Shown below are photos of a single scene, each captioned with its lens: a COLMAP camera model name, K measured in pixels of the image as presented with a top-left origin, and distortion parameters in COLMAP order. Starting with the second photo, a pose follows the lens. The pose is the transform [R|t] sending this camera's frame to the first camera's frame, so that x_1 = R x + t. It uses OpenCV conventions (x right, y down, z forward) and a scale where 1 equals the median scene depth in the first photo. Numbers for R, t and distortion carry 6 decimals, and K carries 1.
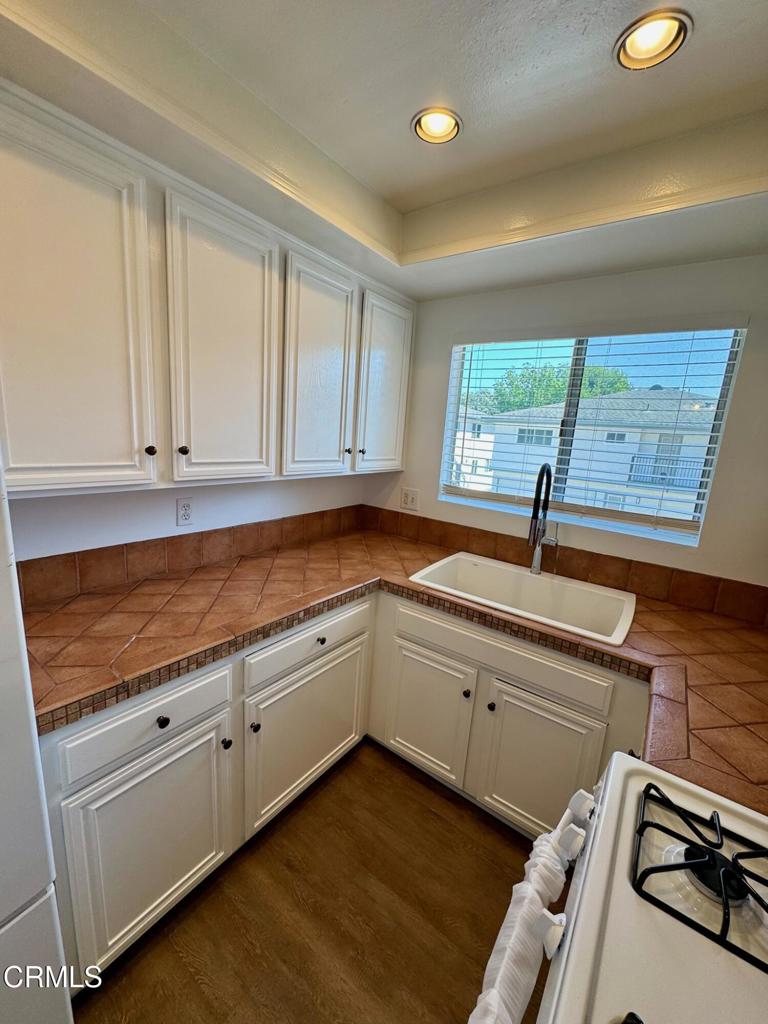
lens RADIAL K [[409.6, 0, 385.6], [0, 409.6, 511.2], [0, 0, 1]] dist [-0.003245, 0.000395]
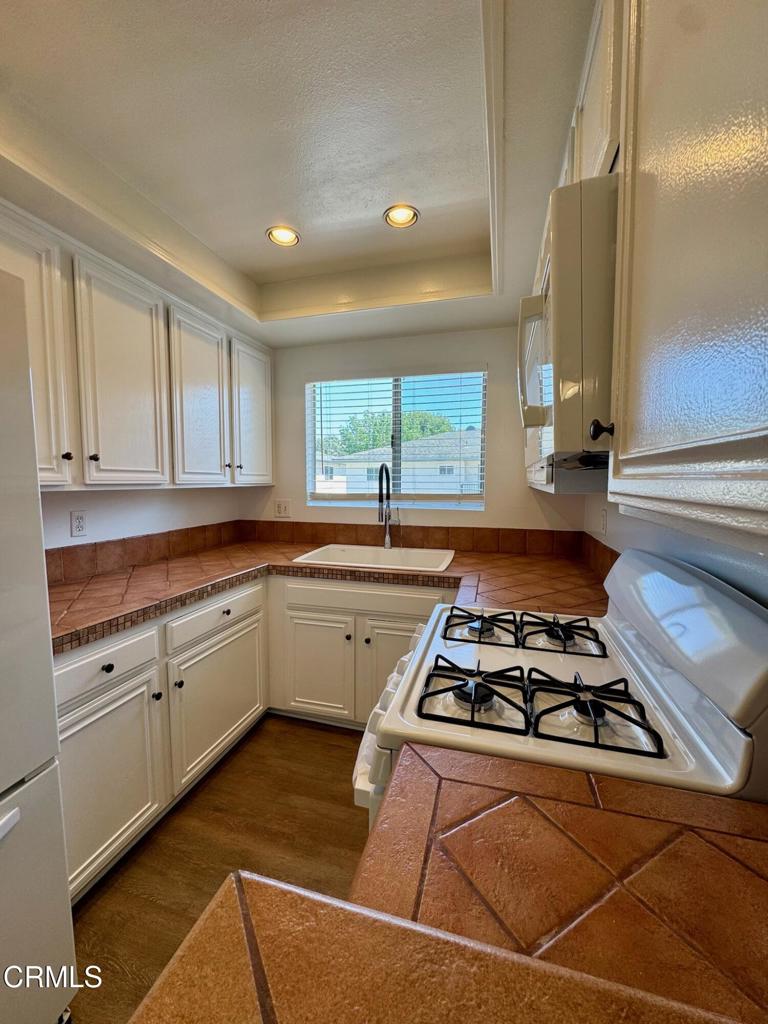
lens RADIAL K [[409.6, 0, 385.1], [0, 409.6, 513.3], [0, 0, 1]] dist [-0.003245, 0.000395]
pose [[0.936924, -0.093606, 0.336767, -0.090616], [0.128623, 0.988200, -0.083169, 0.173232], [-0.325008, 0.121239, 0.937908, -0.296316]]
